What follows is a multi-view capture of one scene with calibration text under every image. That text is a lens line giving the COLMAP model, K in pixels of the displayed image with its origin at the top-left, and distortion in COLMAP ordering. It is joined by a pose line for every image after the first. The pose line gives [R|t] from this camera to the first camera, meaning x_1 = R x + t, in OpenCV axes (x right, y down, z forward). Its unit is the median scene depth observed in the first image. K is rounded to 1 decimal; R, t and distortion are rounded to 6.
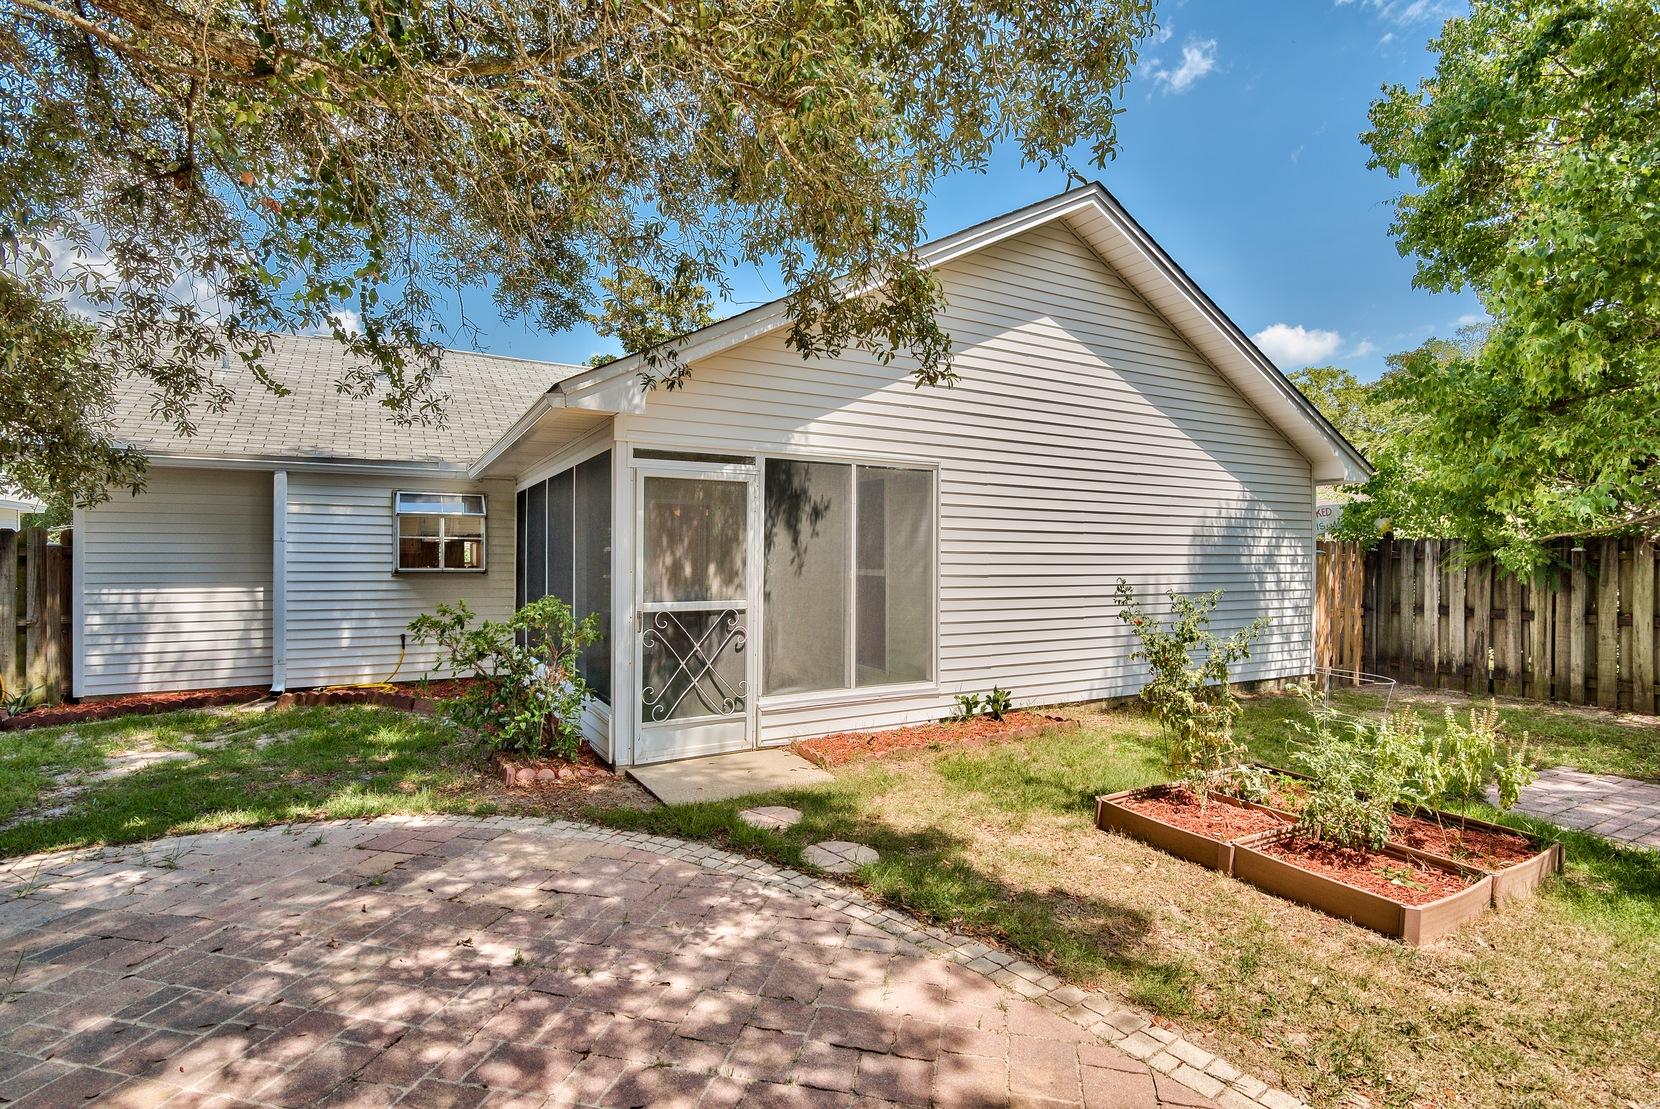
lens RADIAL K [[810.7, 0, 818.8], [0, 810.7, 554.8], [0, 0, 1]] dist [-0.001424, -0.000970]
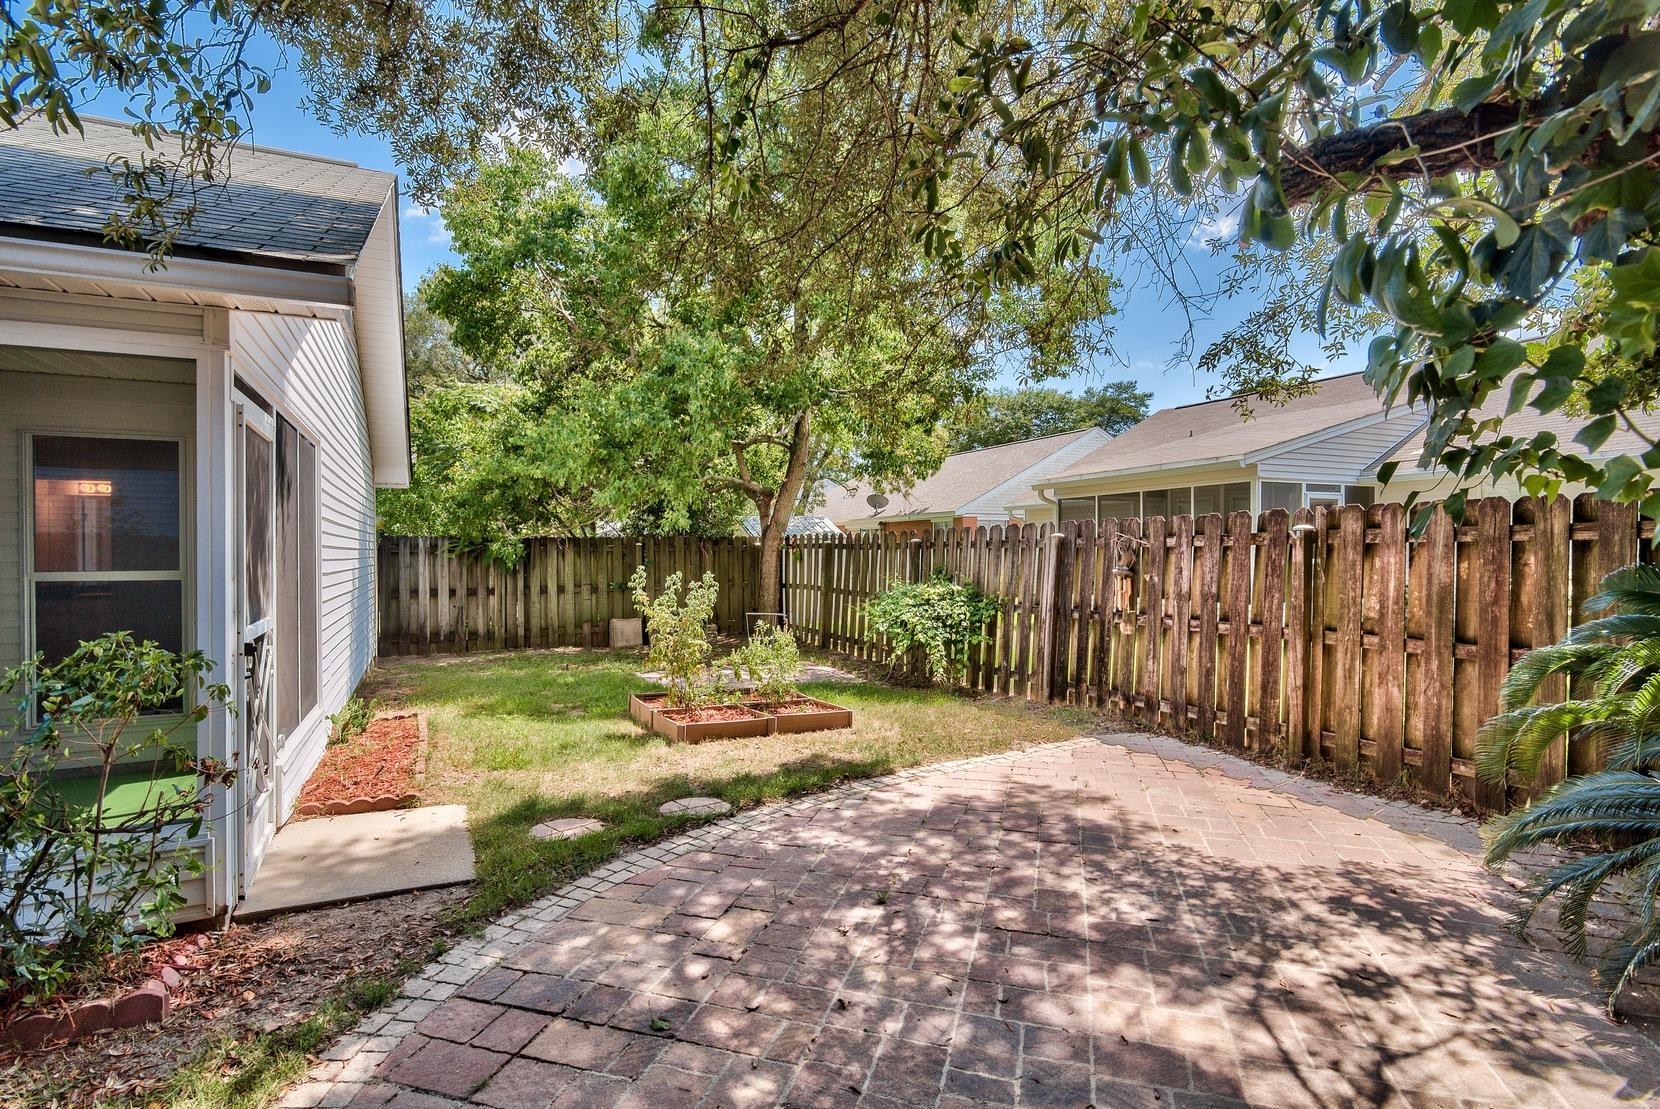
lens RADIAL K [[810.7, 0, 835.6], [0, 810.7, 560.8], [0, 0, 1]] dist [-0.001424, -0.000970]
pose [[0.031314, -0.013326, 0.999421, -1.118190], [0.001675, 0.999910, 0.013280, 0.006789], [-0.999508, 0.001259, 0.031334, 0.768143]]
